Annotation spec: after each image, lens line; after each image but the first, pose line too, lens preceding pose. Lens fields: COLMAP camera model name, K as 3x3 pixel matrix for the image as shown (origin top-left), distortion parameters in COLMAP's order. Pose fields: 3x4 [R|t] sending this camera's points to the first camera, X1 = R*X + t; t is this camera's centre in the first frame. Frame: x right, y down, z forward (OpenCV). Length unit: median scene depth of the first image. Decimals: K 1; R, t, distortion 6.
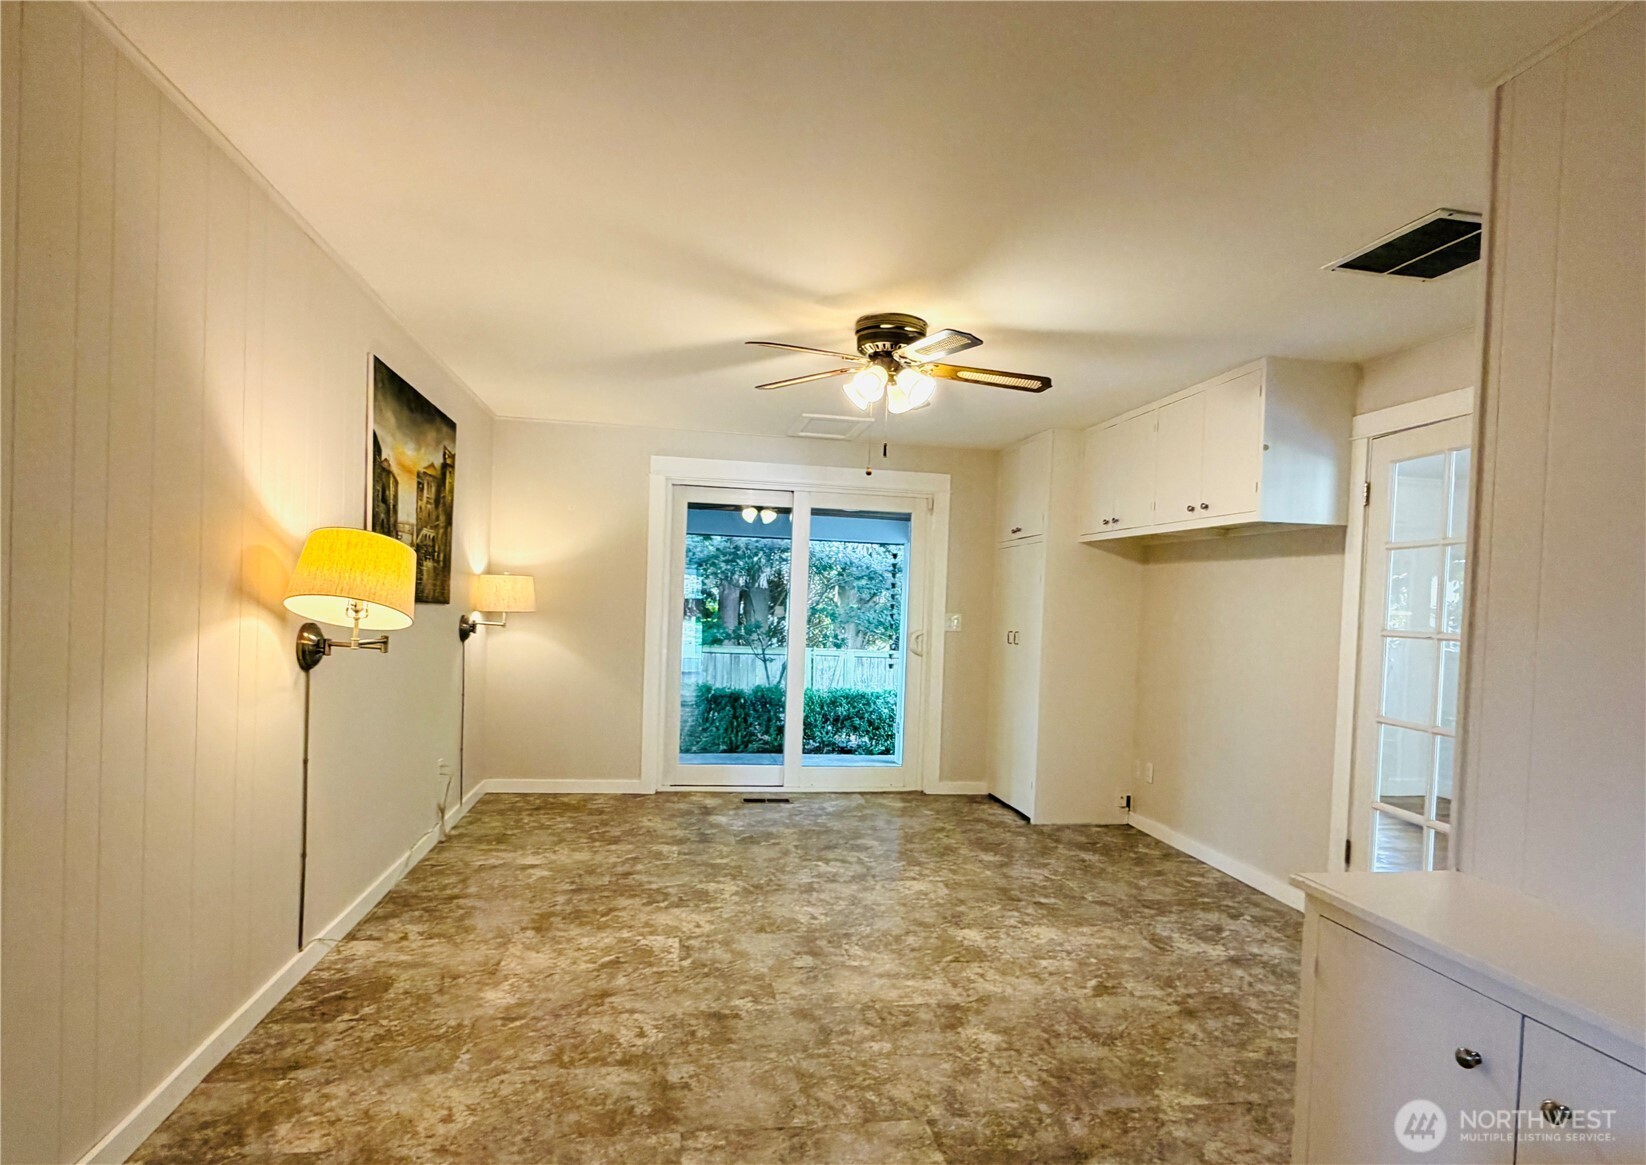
lens RADIAL K [[862.6, 0, 822.4], [0, 862.6, 585.0], [0, 0, 1]] dist [0.001921, -0.000309]
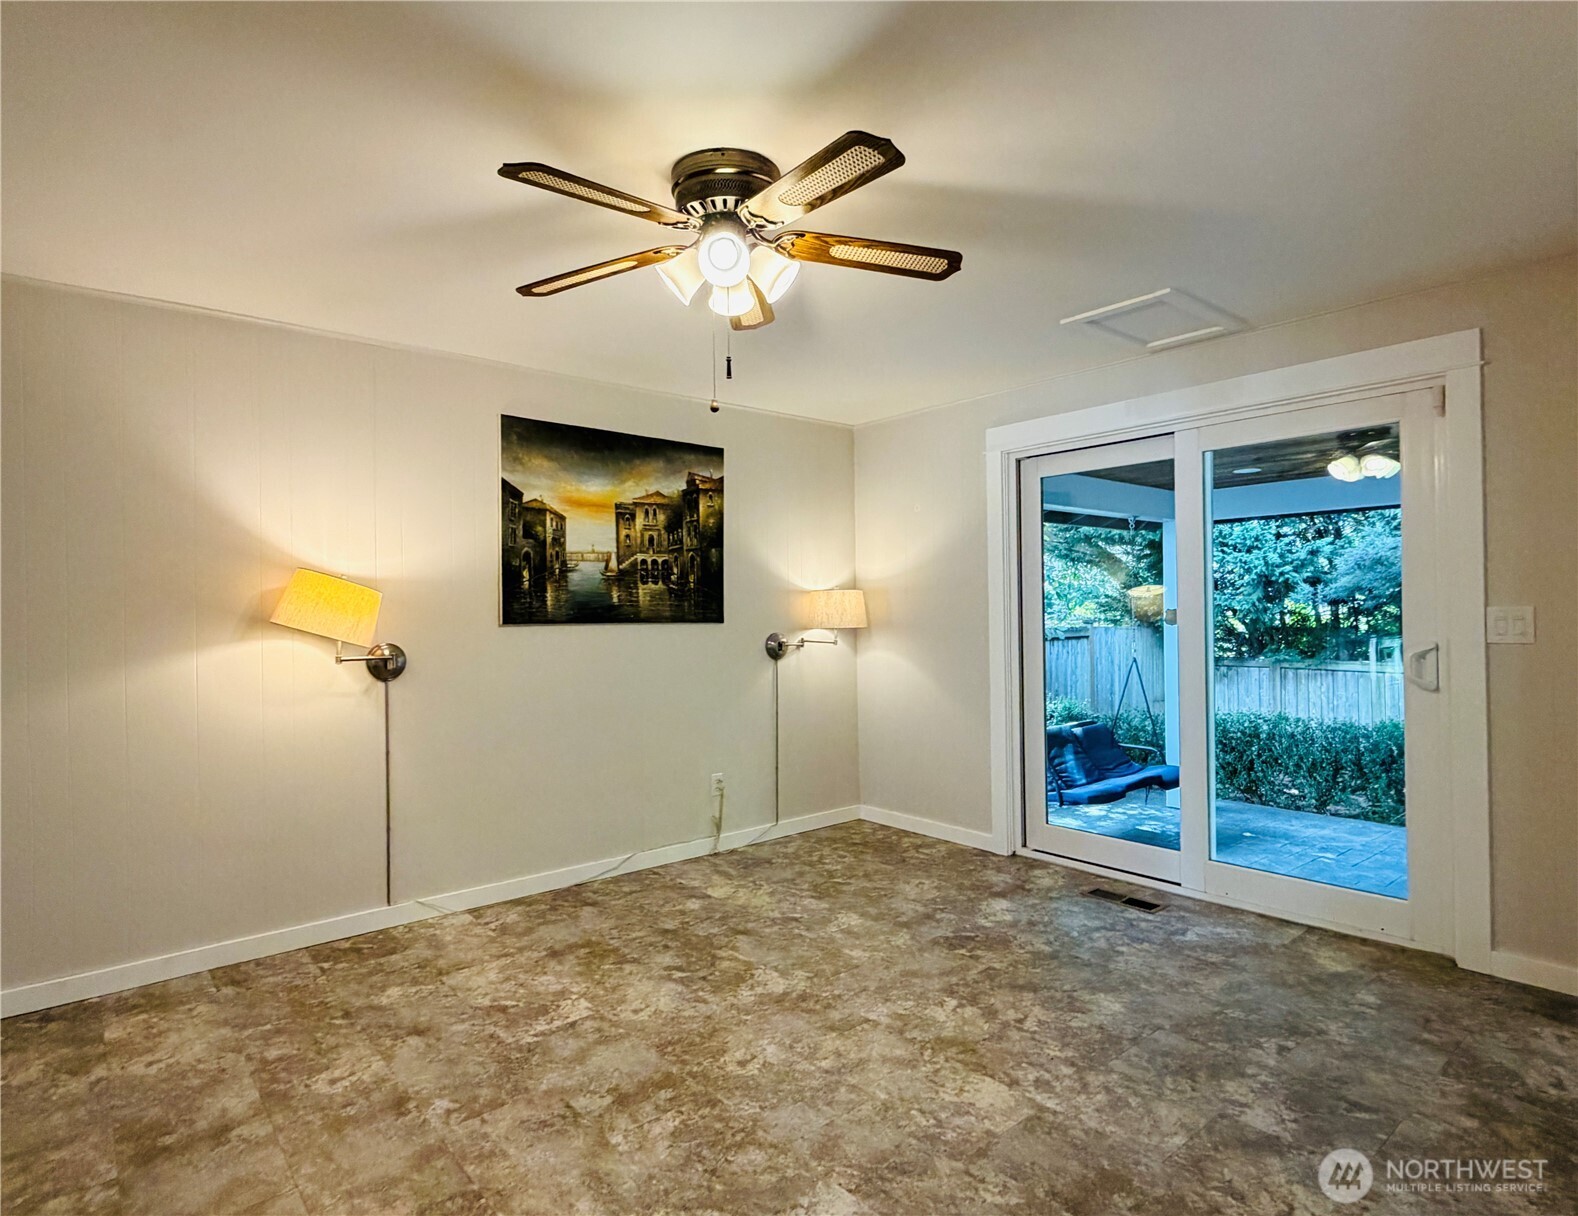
lens RADIAL K [[865.0, 0, 789.2], [0, 865.0, 605.9], [0, 0, 1]] dist [-0.000113, 0.000829]
pose [[0.501867, -0.050180, -0.863488, 0.537915], [0.051602, 0.998275, -0.028021, 0.036483], [0.863404, -0.030495, 0.503591, 0.597319]]
